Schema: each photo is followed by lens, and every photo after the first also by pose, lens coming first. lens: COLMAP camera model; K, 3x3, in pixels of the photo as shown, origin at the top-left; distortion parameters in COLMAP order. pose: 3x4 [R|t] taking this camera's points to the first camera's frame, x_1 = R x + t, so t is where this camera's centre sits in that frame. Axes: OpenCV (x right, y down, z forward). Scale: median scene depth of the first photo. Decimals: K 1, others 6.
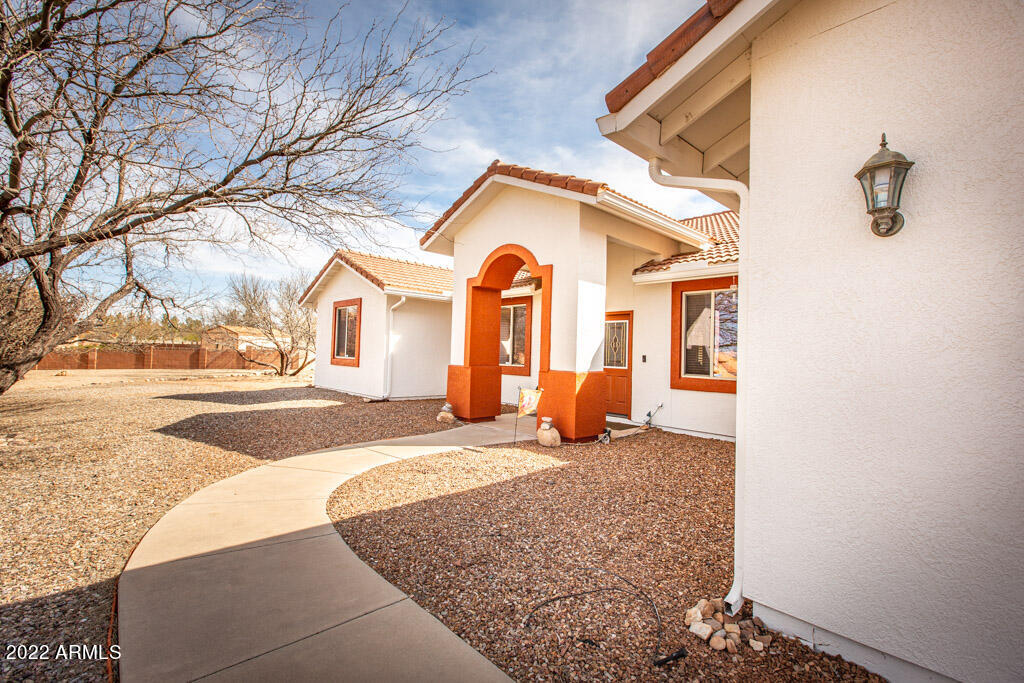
lens RADIAL K [[493.6, 0, 512.0], [0, 493.6, 341.5], [0, 0, 1]] dist [-0.000819, -0.000086]
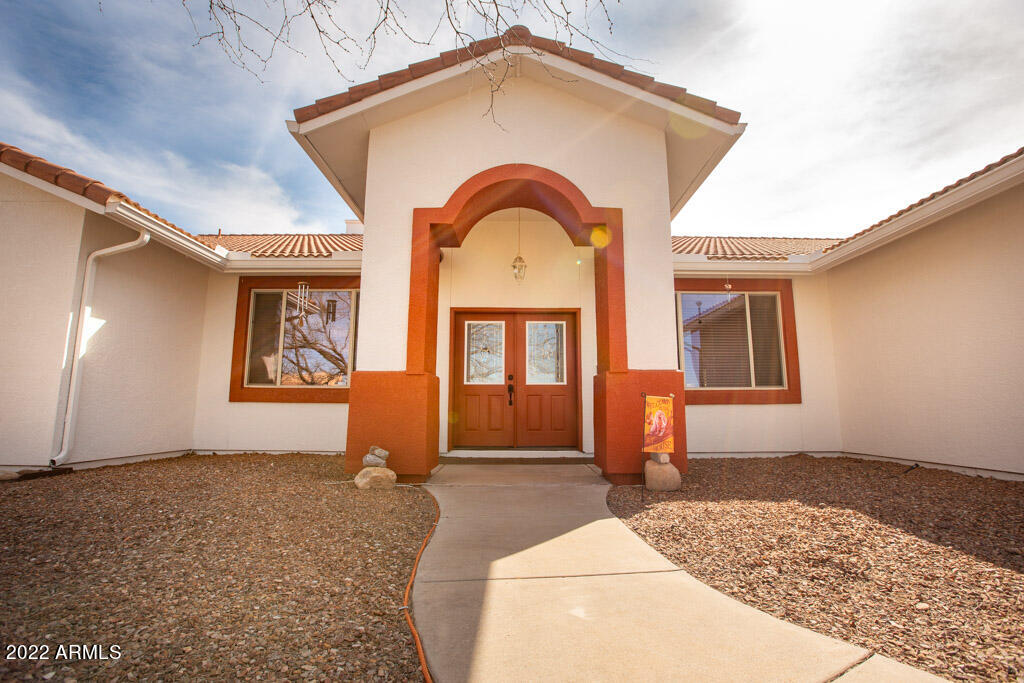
lens RADIAL K [[465.8, 0, 510.5], [0, 465.8, 327.5], [0, 0, 1]] dist [-0.001878, -0.000375]
pose [[0.671960, 0.109457, 0.732454, -0.373474], [0.003454, 0.988544, -0.150896, 0.078001], [-0.740579, 0.103926, 0.663884, 0.590184]]
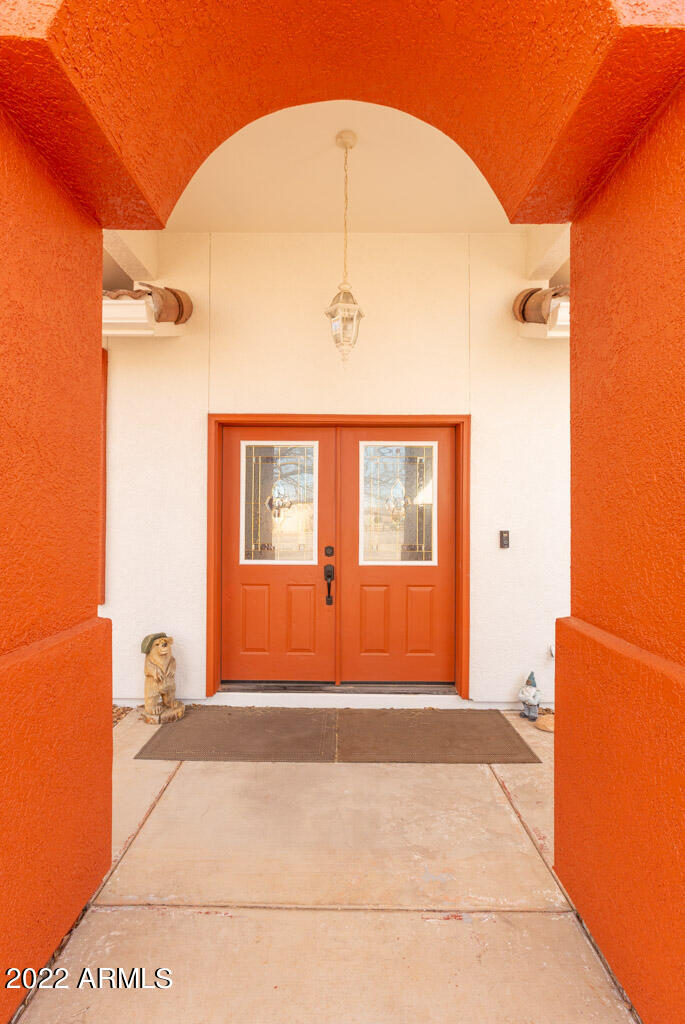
lens RADIAL K [[493.6, 0, 342.5], [0, 493.6, 512.0], [0, 0, 1]] dist [-0.000819, -0.000086]
pose [[0.680570, 0.011432, 0.732594, -0.111977], [-0.001906, 0.999903, -0.013832, 0.017852], [-0.732681, 0.008018, 0.680525, 0.806136]]
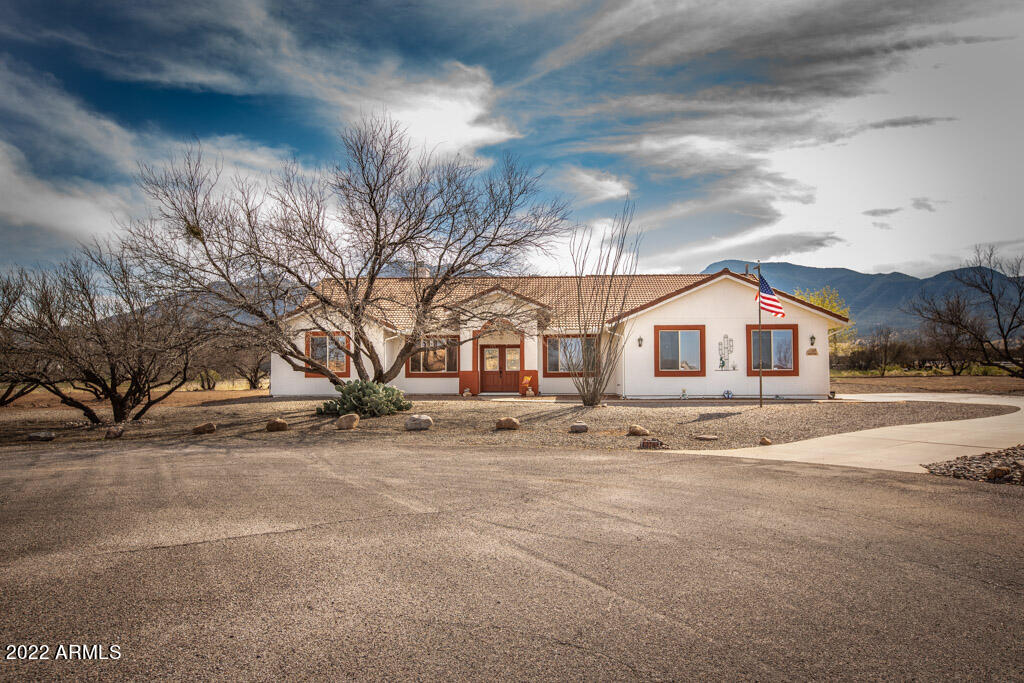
lens RADIAL K [[873.0, 0, 512.0], [0, 873.0, 341.5], [0, 0, 1]] dist [0.000261, 0.000084]
pose [[0.728655, 0.017834, 0.684649, -2.561212], [0.009645, 0.999295, -0.036295, 0.067687], [-0.684813, 0.033050, 0.727969, -1.905088]]
